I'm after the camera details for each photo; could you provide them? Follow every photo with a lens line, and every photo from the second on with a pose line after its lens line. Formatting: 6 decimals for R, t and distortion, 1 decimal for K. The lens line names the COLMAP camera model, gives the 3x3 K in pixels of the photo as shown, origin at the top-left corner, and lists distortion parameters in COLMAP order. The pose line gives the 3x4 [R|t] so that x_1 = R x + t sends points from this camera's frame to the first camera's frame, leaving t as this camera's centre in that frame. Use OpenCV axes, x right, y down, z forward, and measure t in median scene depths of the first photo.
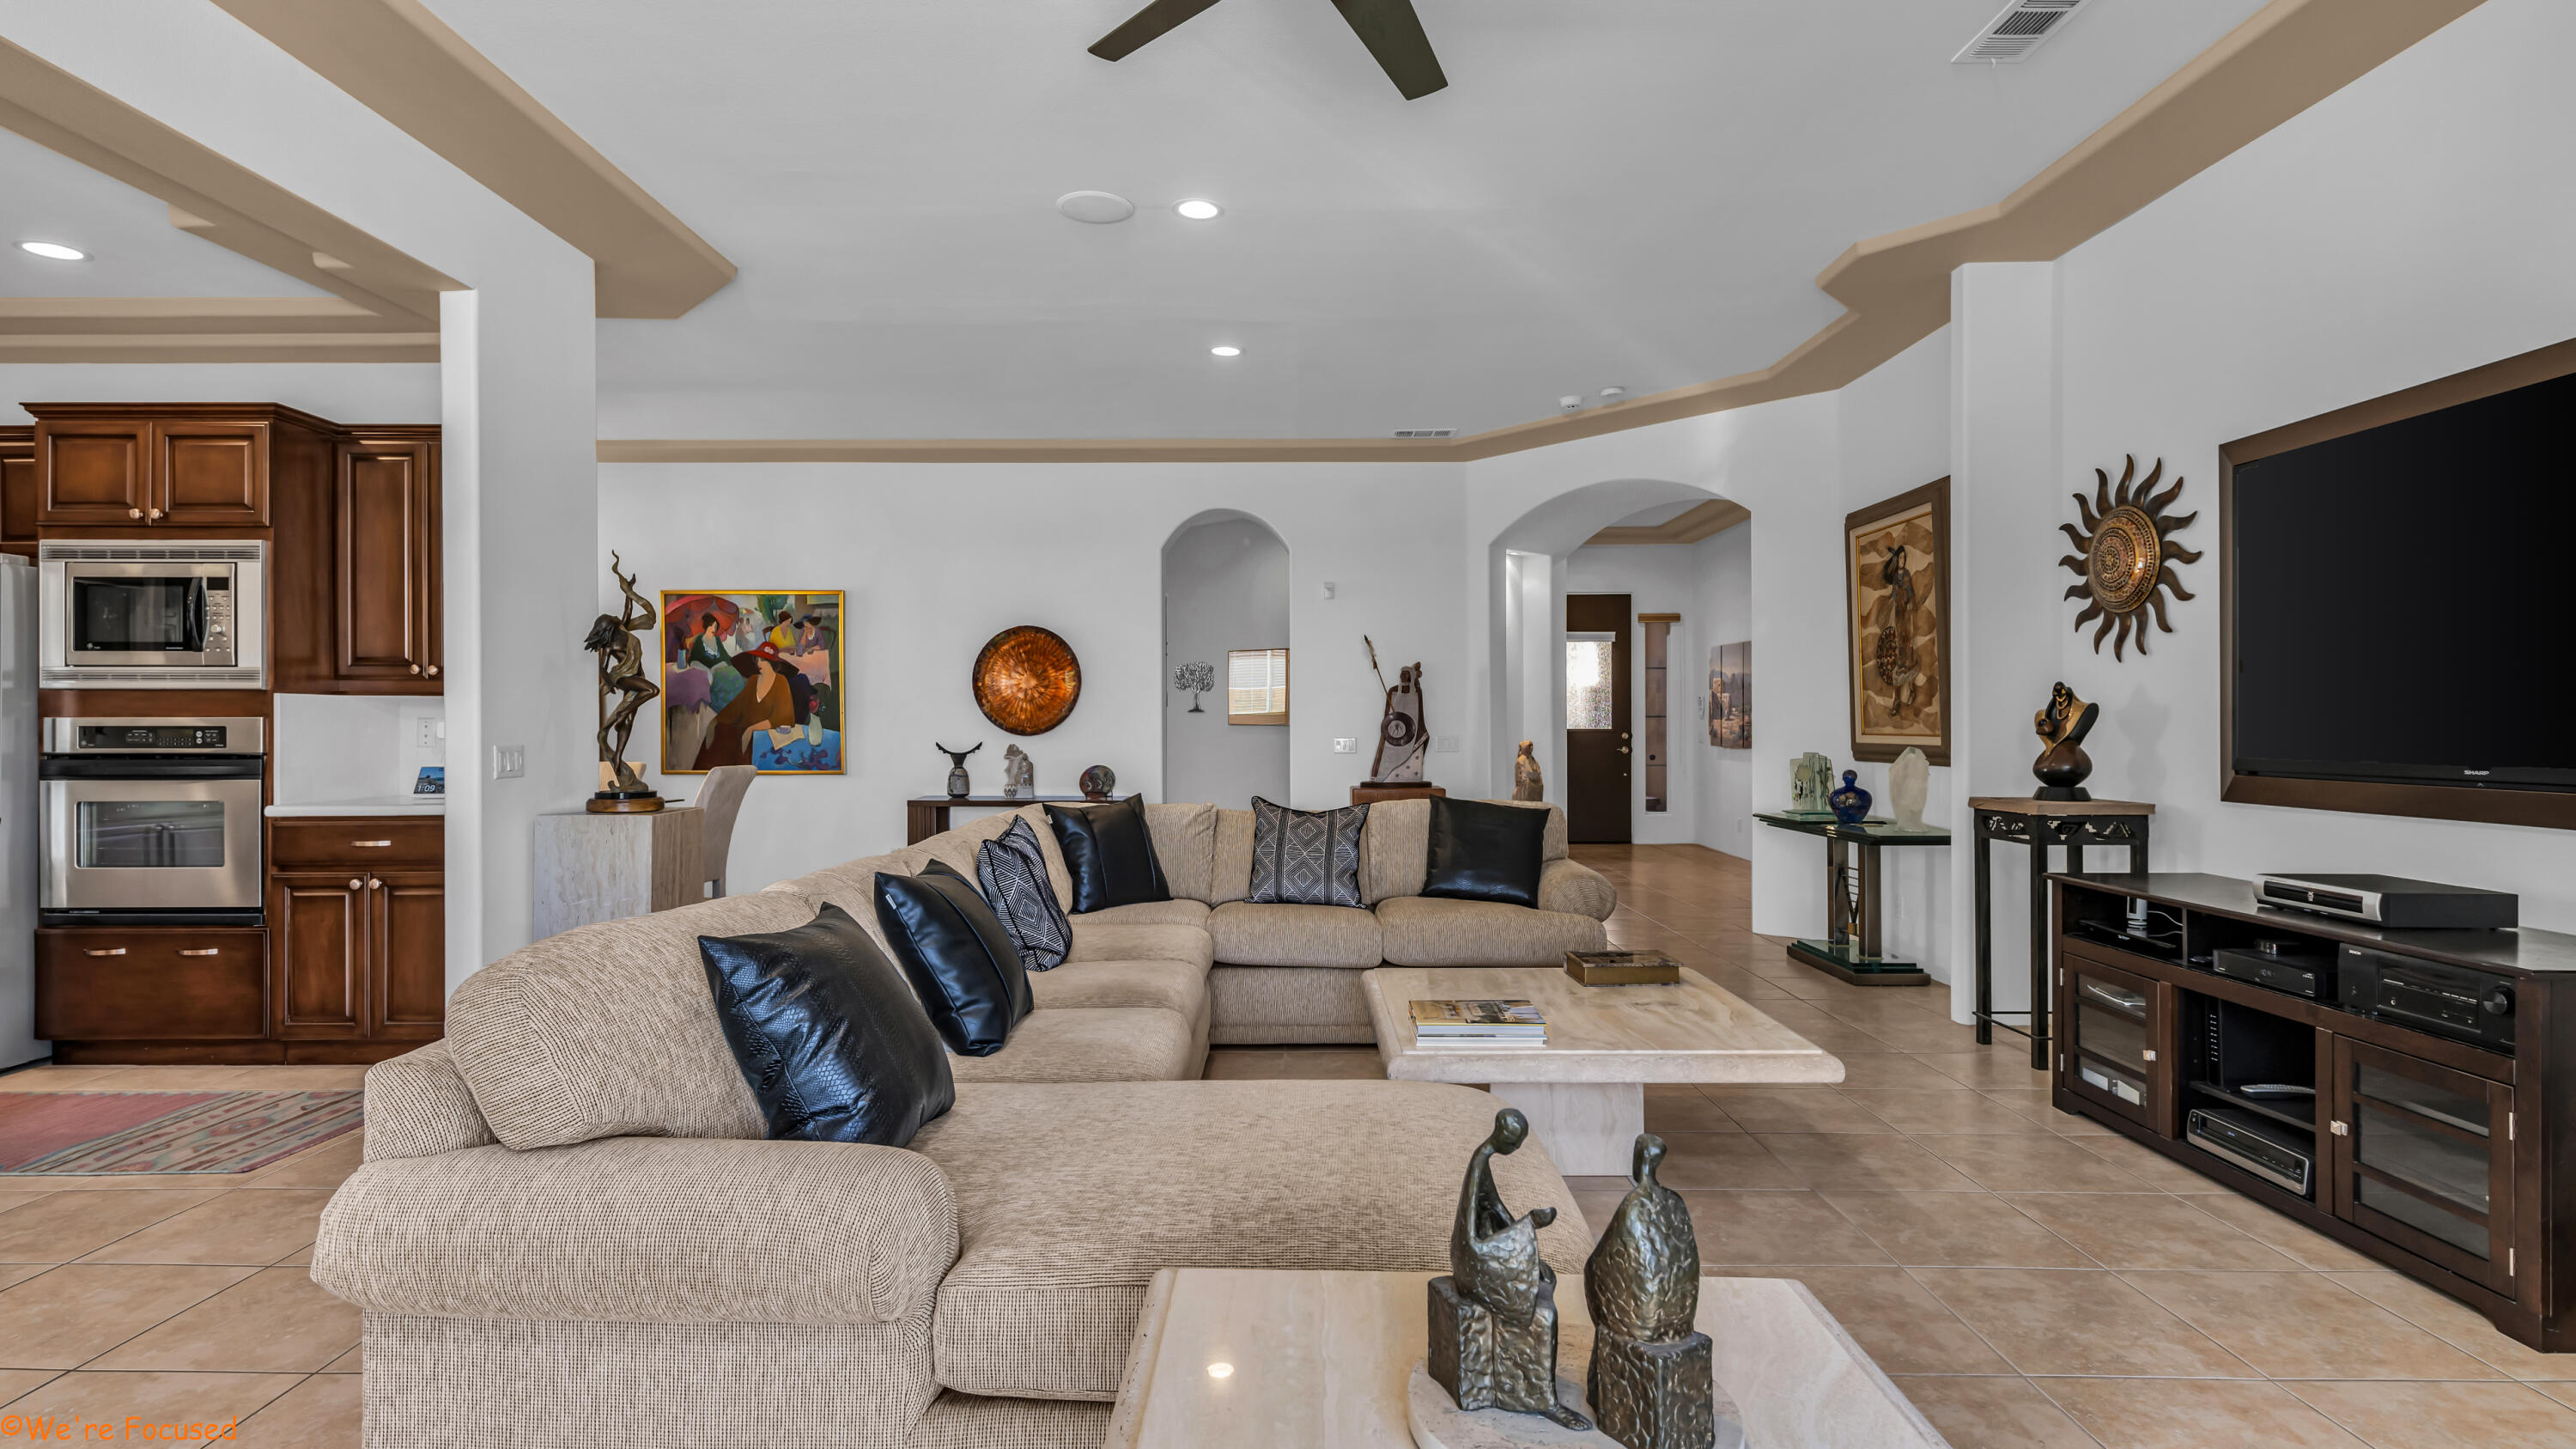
lens RADIAL K [[1249.0, 0, 1284.2], [0, 1249.0, 719.6], [0, 0, 1]] dist [0.010880, -0.002833]
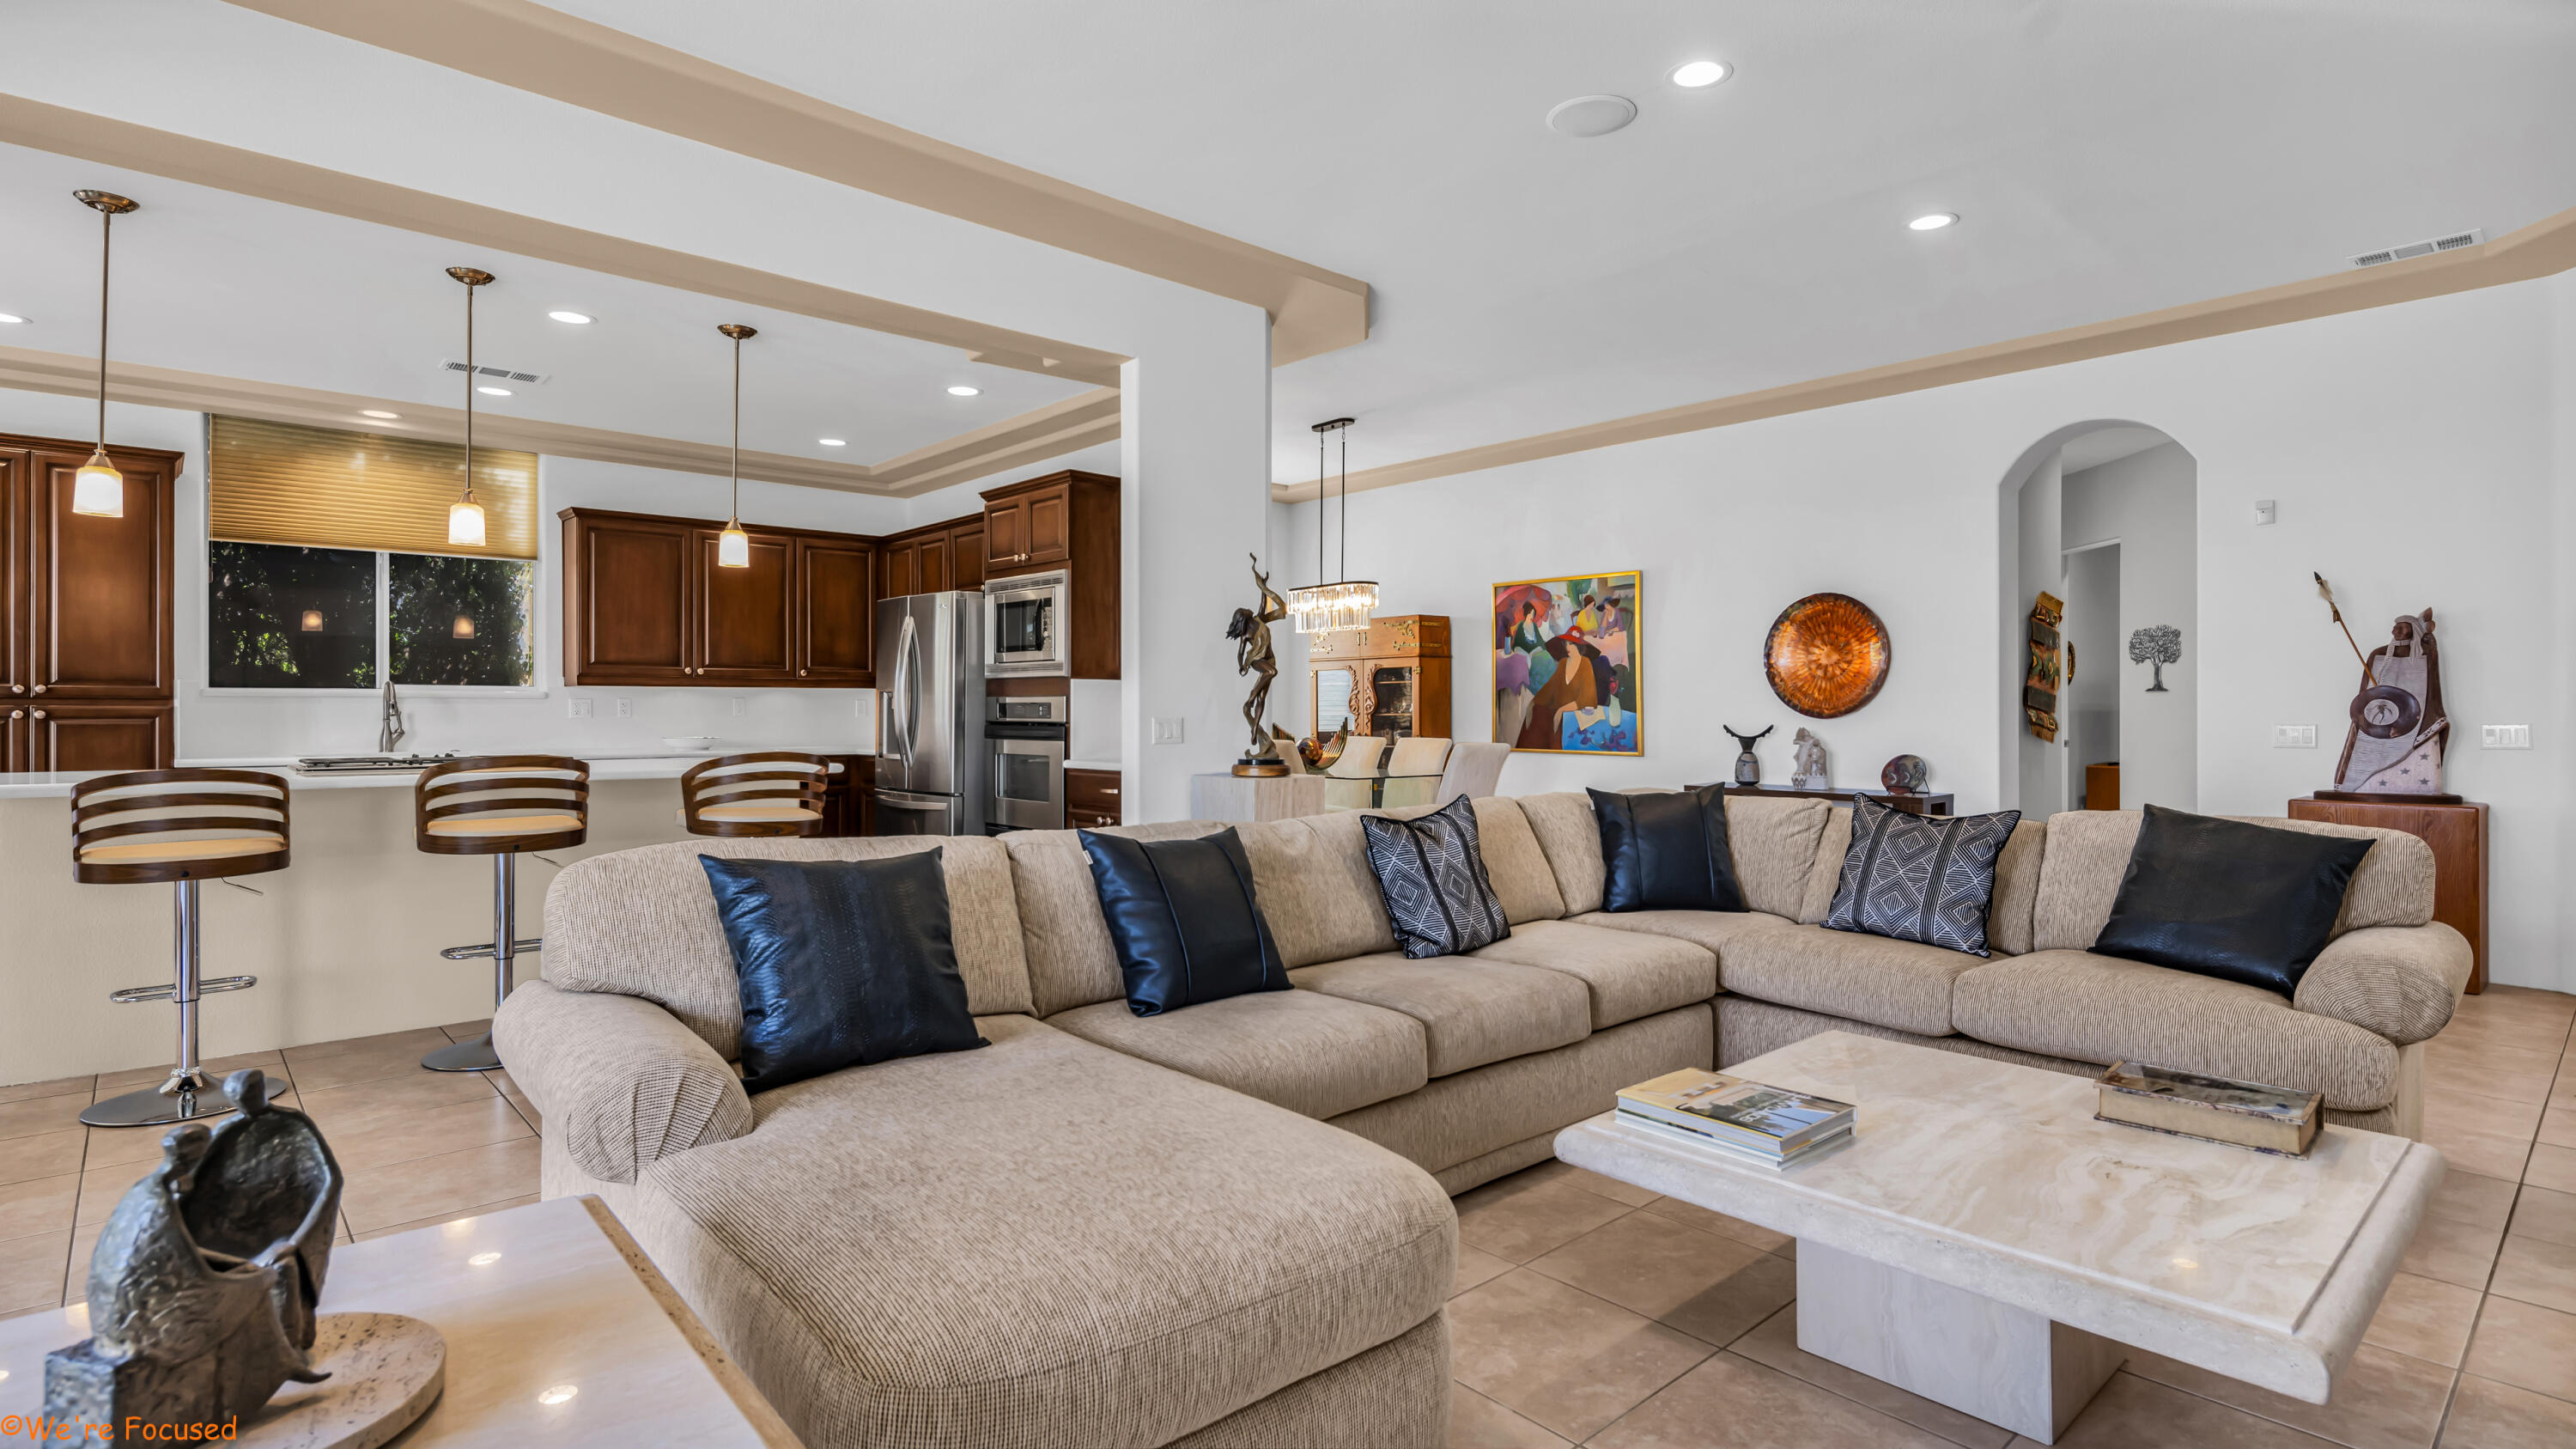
lens RADIAL K [[1249.0, 0, 1280.3], [0, 1249.0, 707.2], [0, 0, 1]] dist [0.010880, -0.002833]
pose [[0.667698, 0.000325, -0.744432, 0.318815], [-0.000415, 1.000000, 0.000065, 0.008600], [0.744432, 0.000265, 0.667698, 0.214244]]
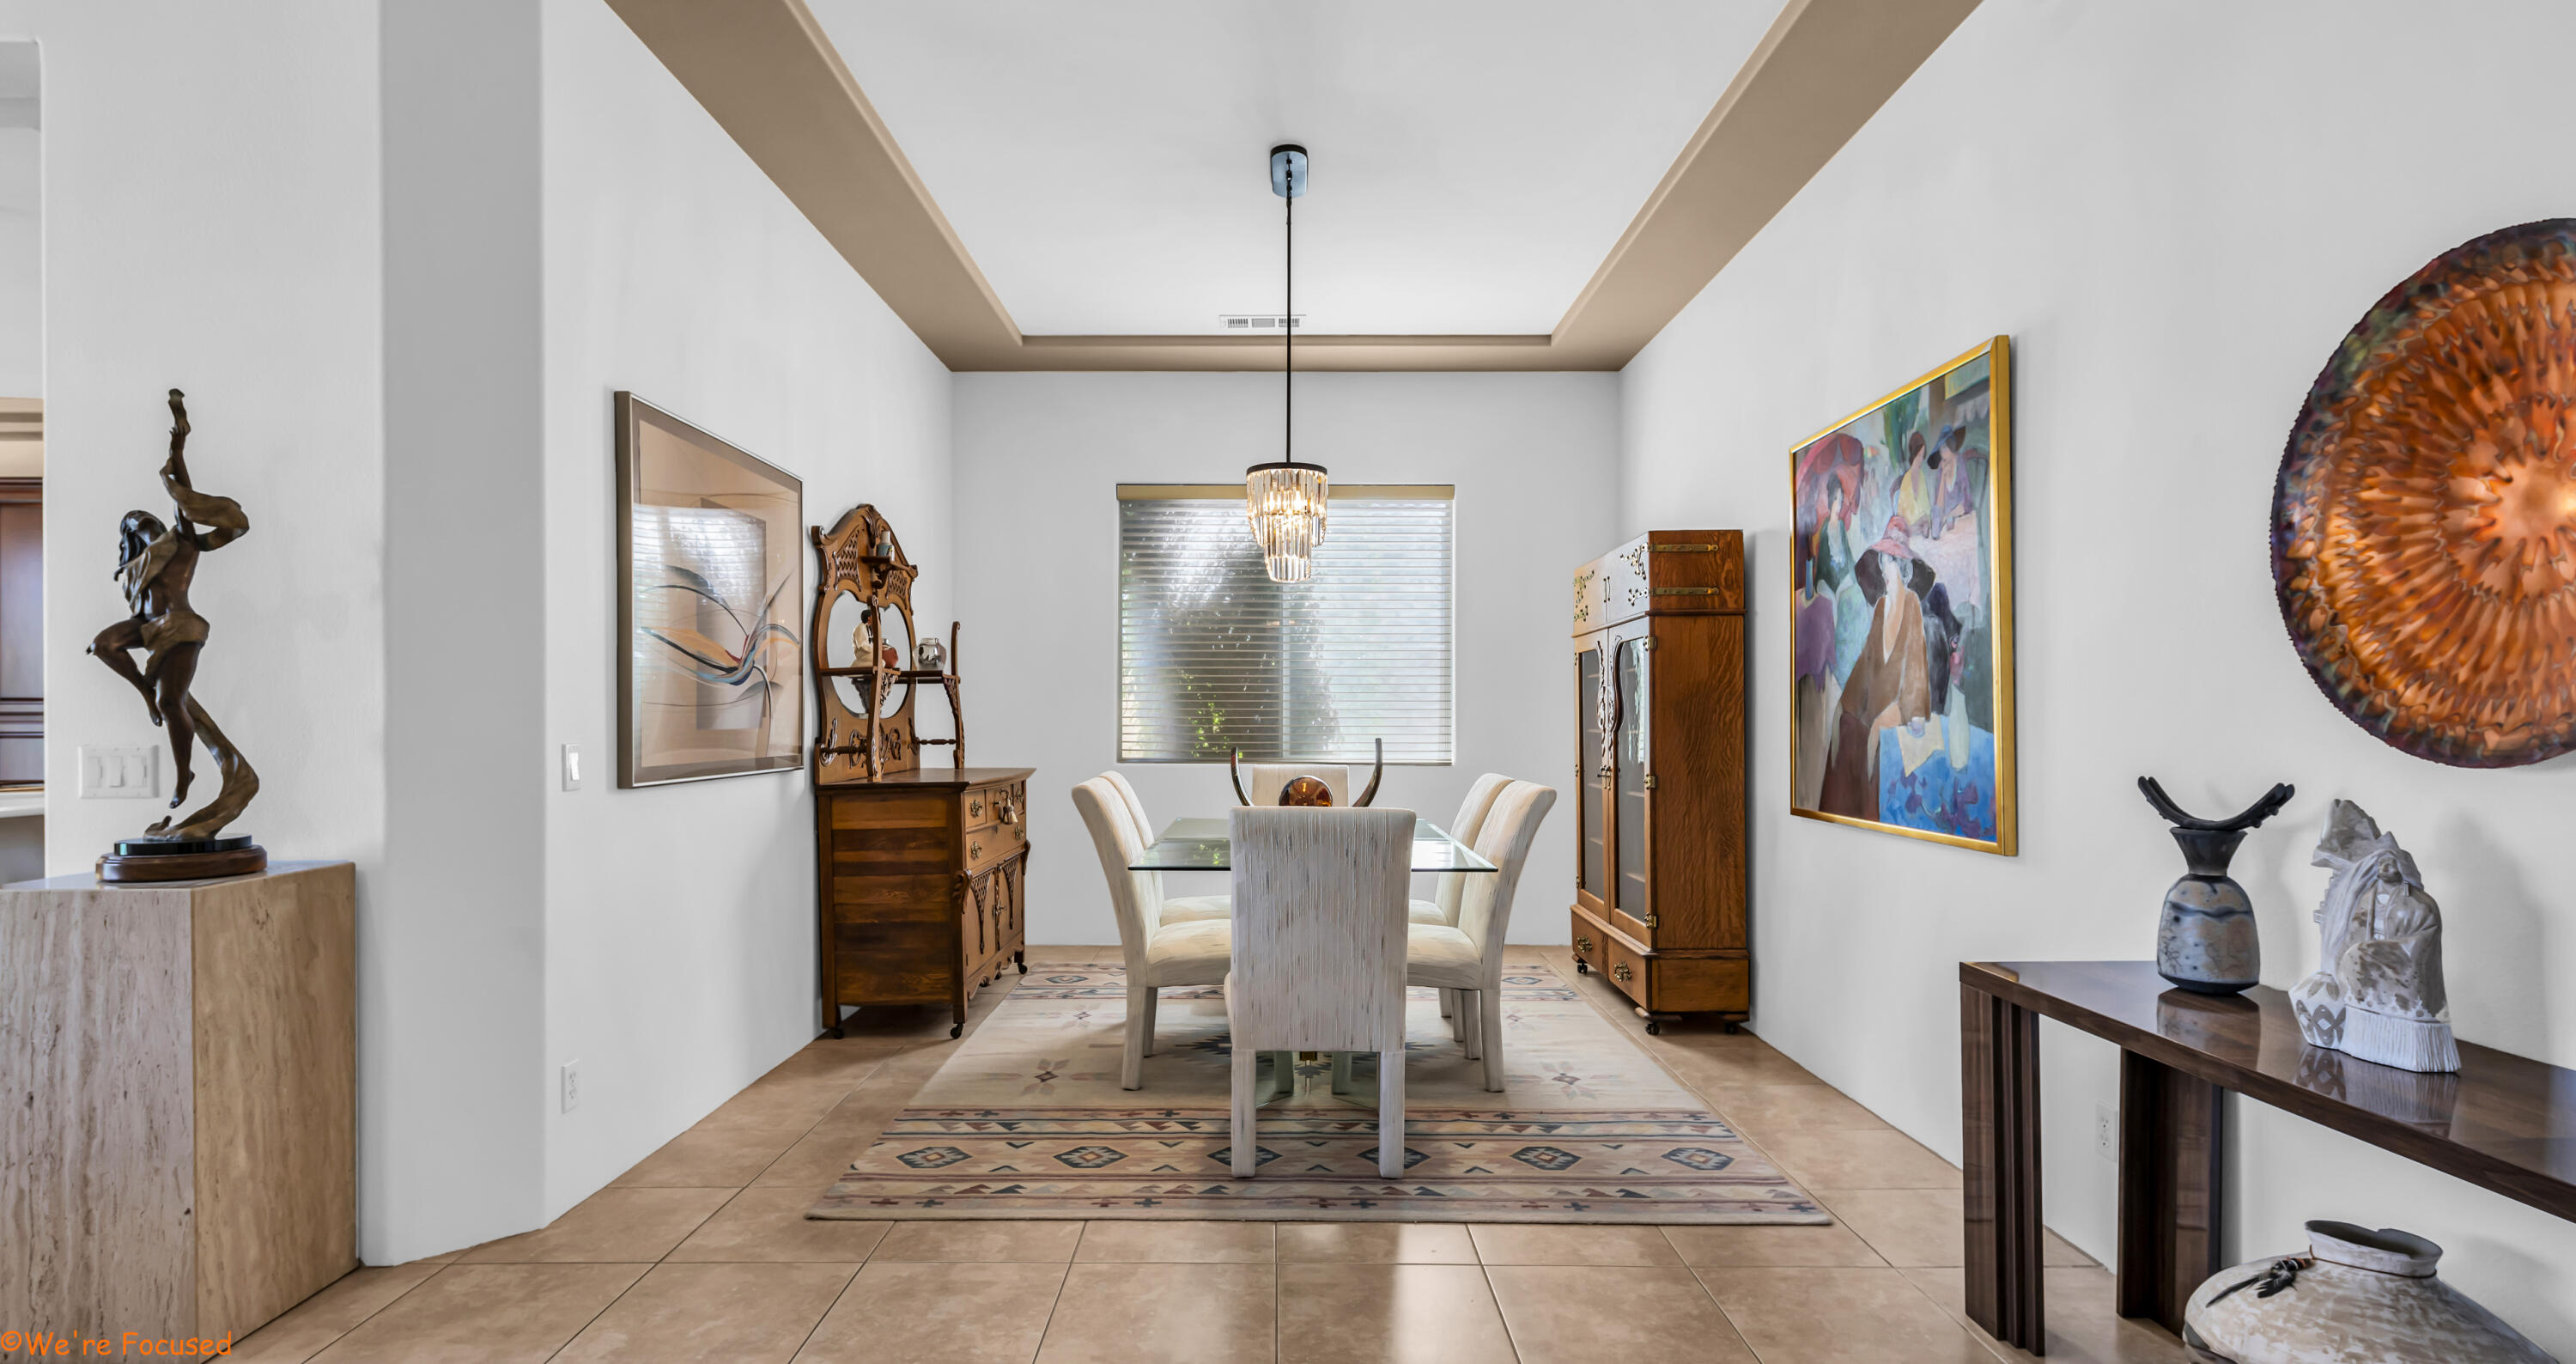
lens RADIAL K [[1255.3, 0, 1270.3], [0, 1255.3, 719.8], [0, 0, 1]] dist [0.002336, 0.000135]
pose [[-0.032863, 0.003418, -0.999454, 0.017772], [0.007103, 0.999970, 0.003186, 0.005193], [0.999435, -0.006994, -0.032886, 1.329516]]
